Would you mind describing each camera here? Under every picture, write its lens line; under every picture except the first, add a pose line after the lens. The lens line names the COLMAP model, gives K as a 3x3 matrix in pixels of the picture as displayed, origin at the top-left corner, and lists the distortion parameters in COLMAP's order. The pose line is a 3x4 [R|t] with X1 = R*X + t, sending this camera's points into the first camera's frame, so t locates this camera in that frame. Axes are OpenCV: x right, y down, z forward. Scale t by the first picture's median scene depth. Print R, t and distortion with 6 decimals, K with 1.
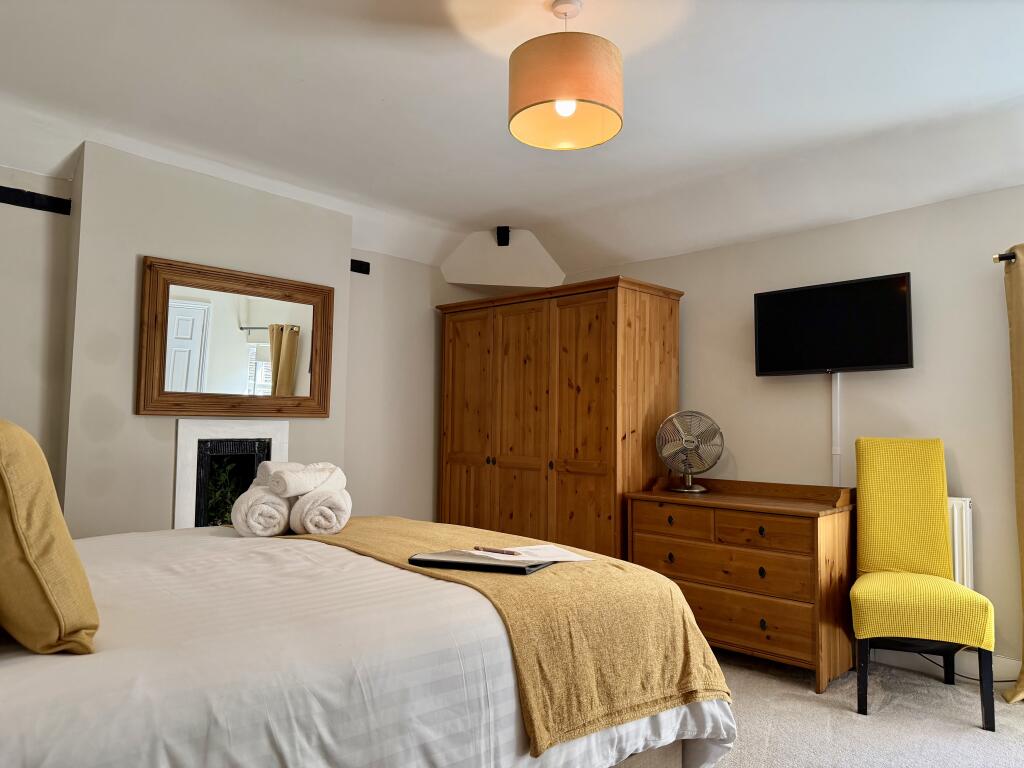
lens RADIAL K [[718.4, 0, 512.0], [0, 718.4, 384.0], [0, 0, 1]] dist [0.092496, -0.120812]
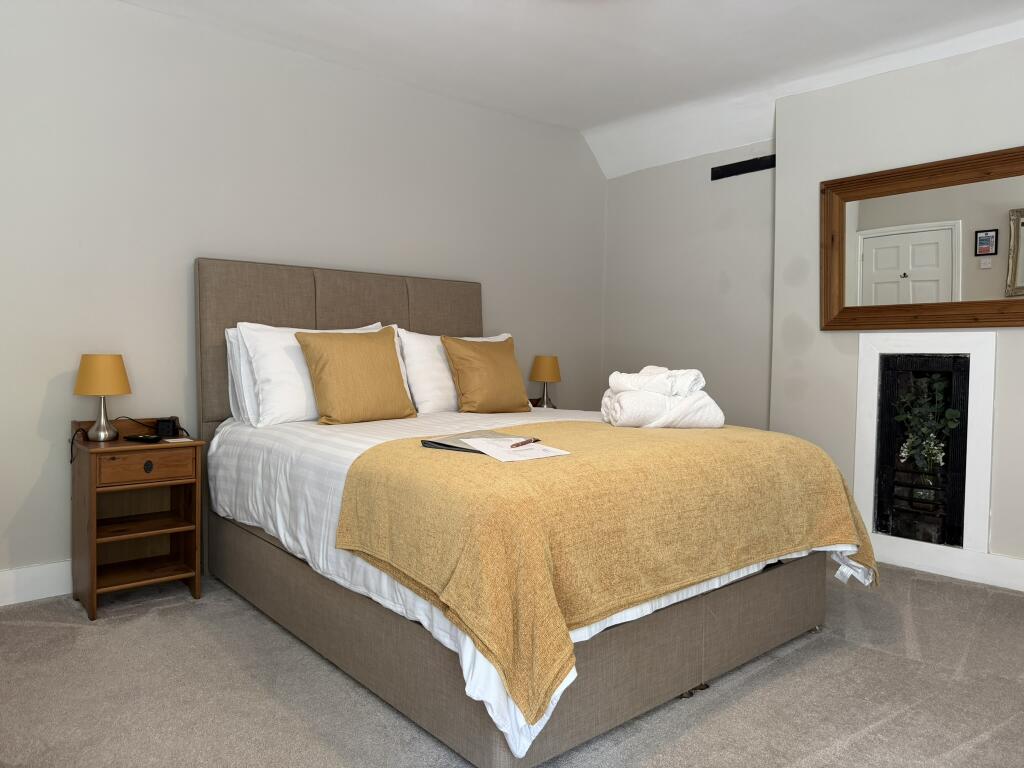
lens RADIAL K [[718.4, 0, 512.0], [0, 718.4, 384.0], [0, 0, 1]] dist [0.092496, -0.120812]
pose [[-0.073451, 0.024549, -0.996997, 0.588804], [0.044940, 0.998763, 0.021282, 0.075252], [0.996286, -0.043242, -0.074464, 0.595505]]
